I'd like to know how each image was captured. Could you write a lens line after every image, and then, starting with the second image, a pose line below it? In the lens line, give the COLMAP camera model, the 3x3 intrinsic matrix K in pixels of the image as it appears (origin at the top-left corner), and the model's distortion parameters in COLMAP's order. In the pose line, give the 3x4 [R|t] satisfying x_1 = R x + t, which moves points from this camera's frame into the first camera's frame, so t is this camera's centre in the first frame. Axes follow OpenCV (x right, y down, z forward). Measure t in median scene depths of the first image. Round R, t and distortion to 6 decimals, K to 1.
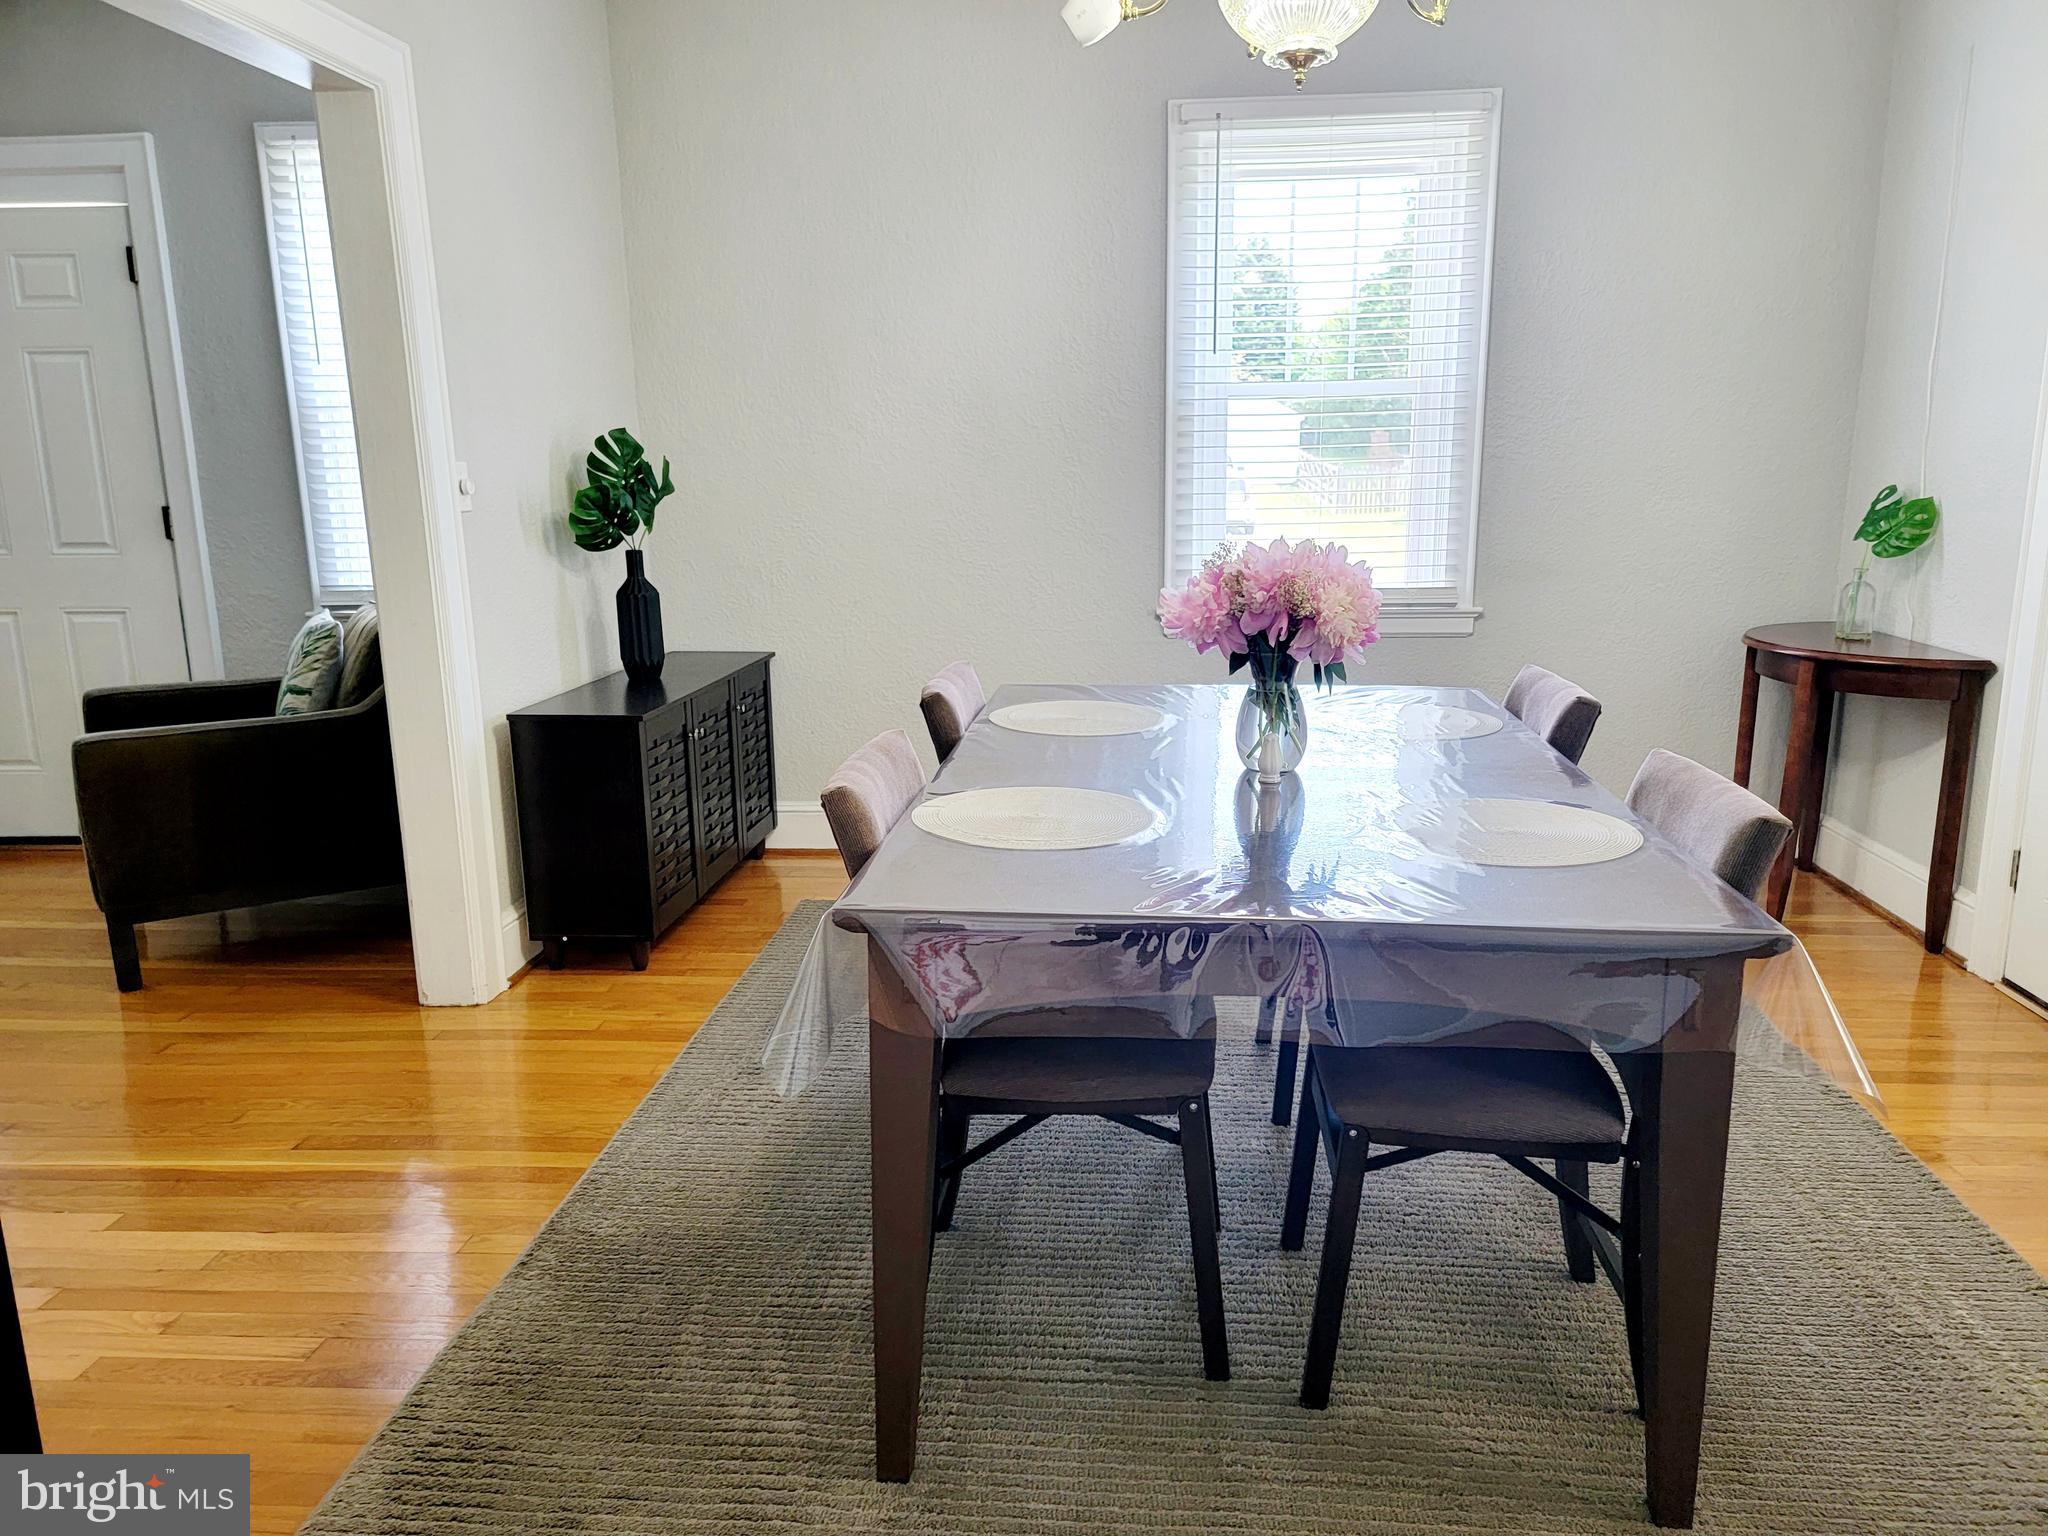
lens RADIAL K [[1440.9, 0, 1033.2], [0, 1440.9, 769.9], [0, 0, 1]] dist [0.095454, -0.087567]
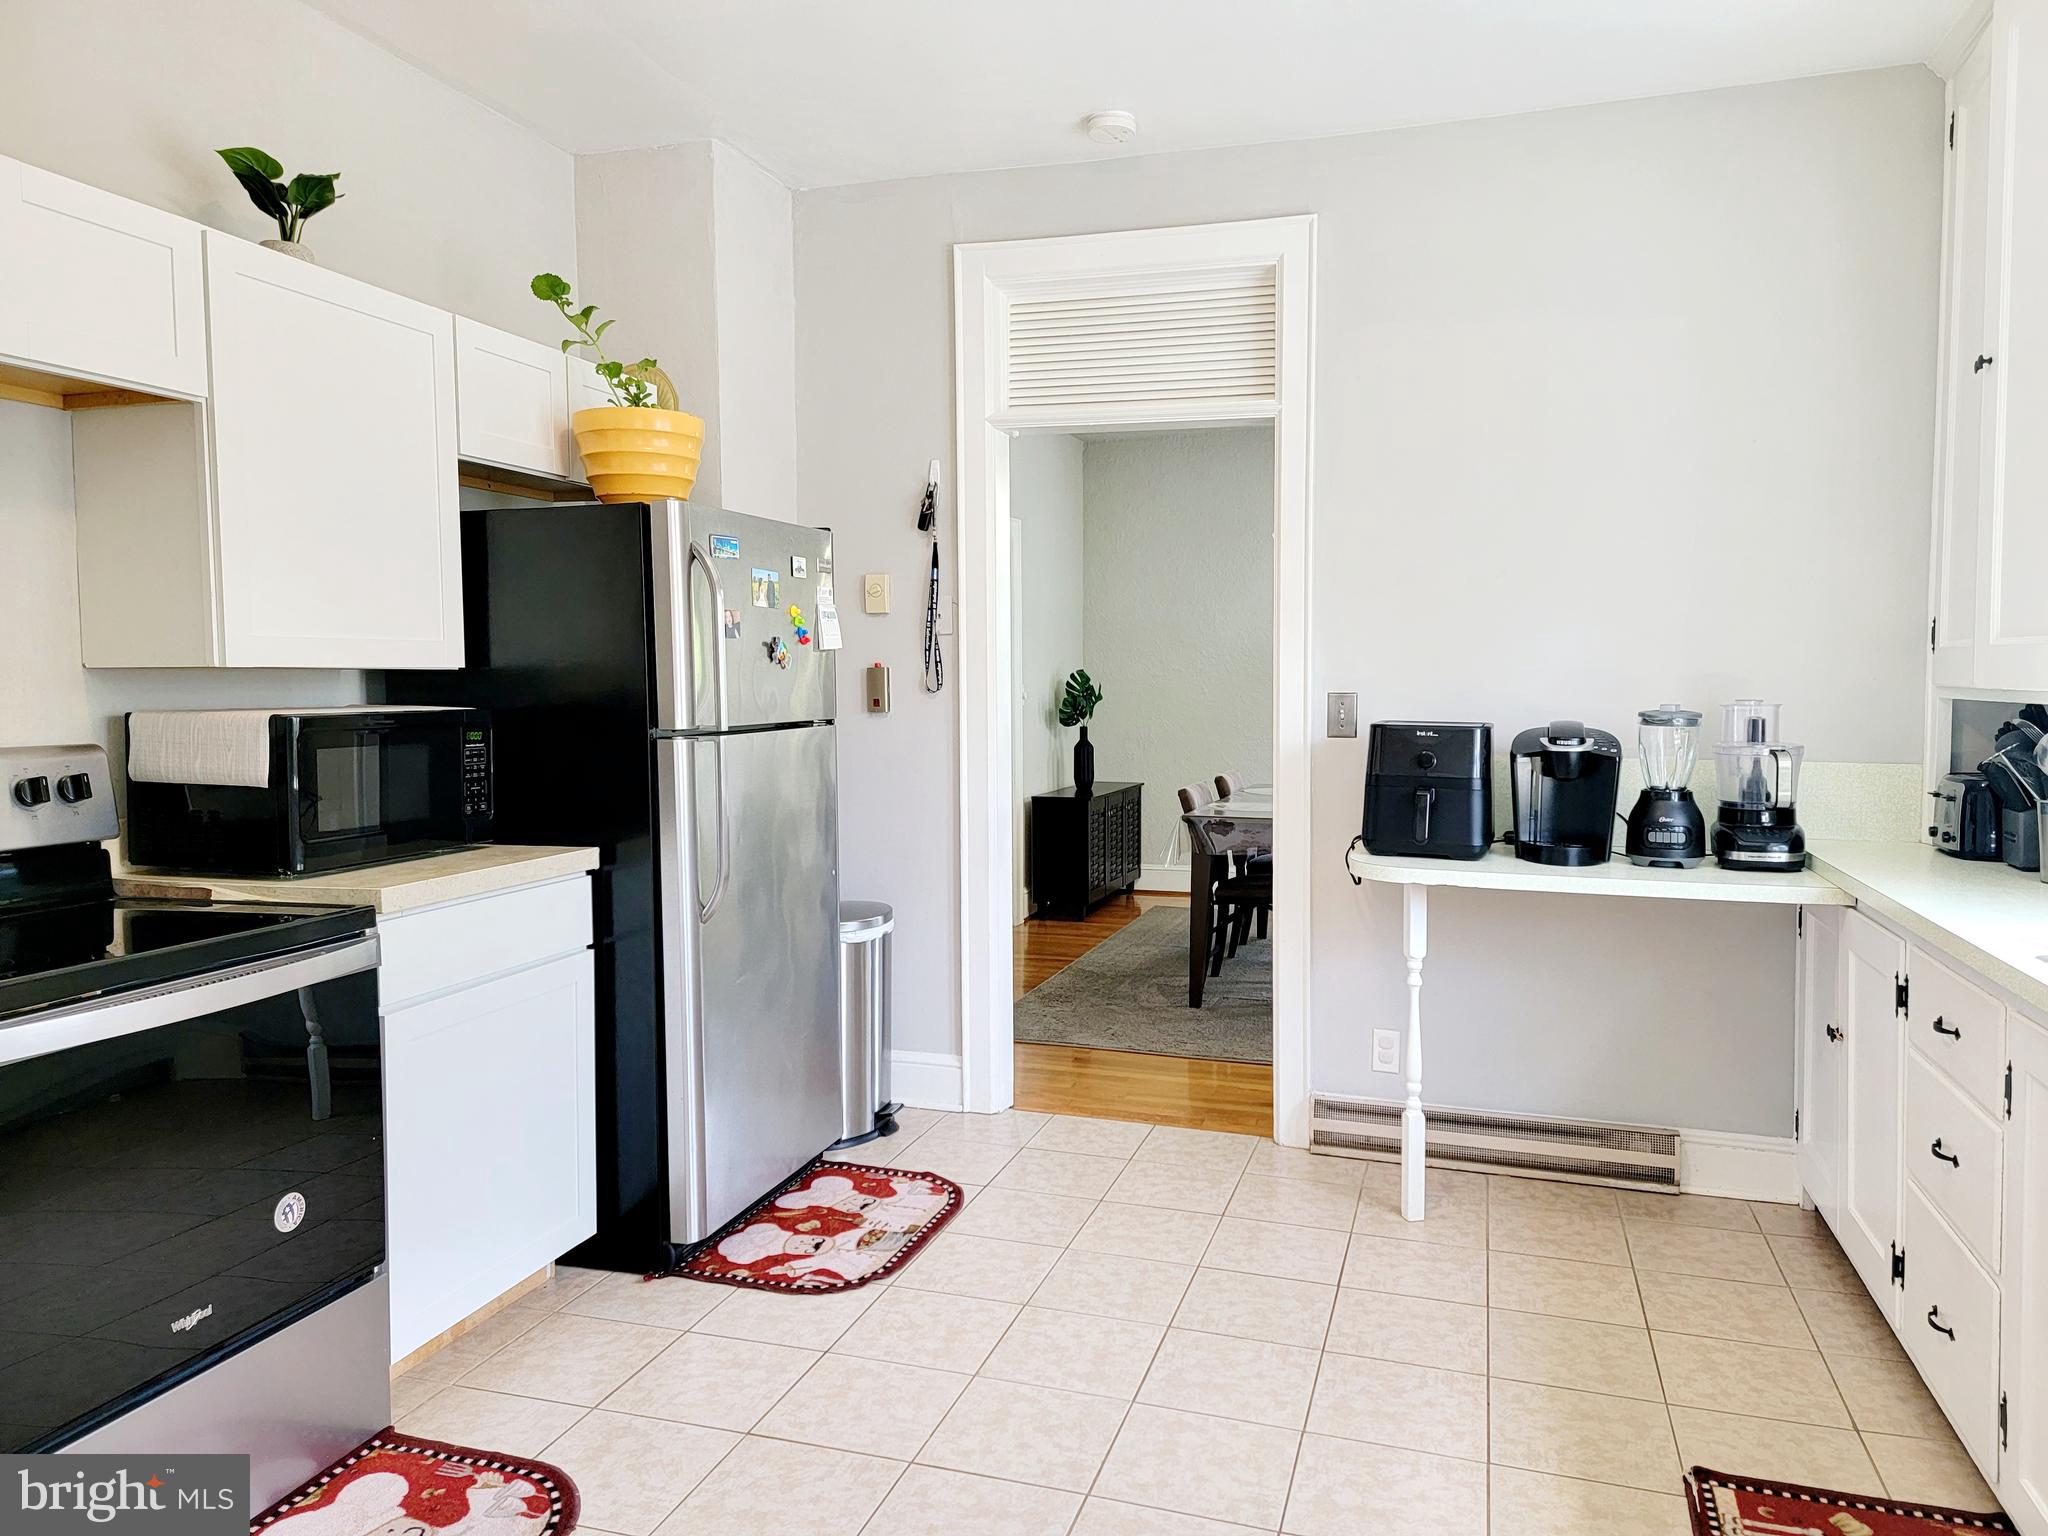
lens RADIAL K [[1440.9, 0, 1033.2], [0, 1440.9, 769.9], [0, 0, 1]] dist [0.095454, -0.087567]
pose [[0.974863, 0.022902, -0.221625, 0.115559], [-0.055335, 0.988425, -0.141259, 0.209375], [0.215825, 0.149972, 0.964846, -1.014549]]
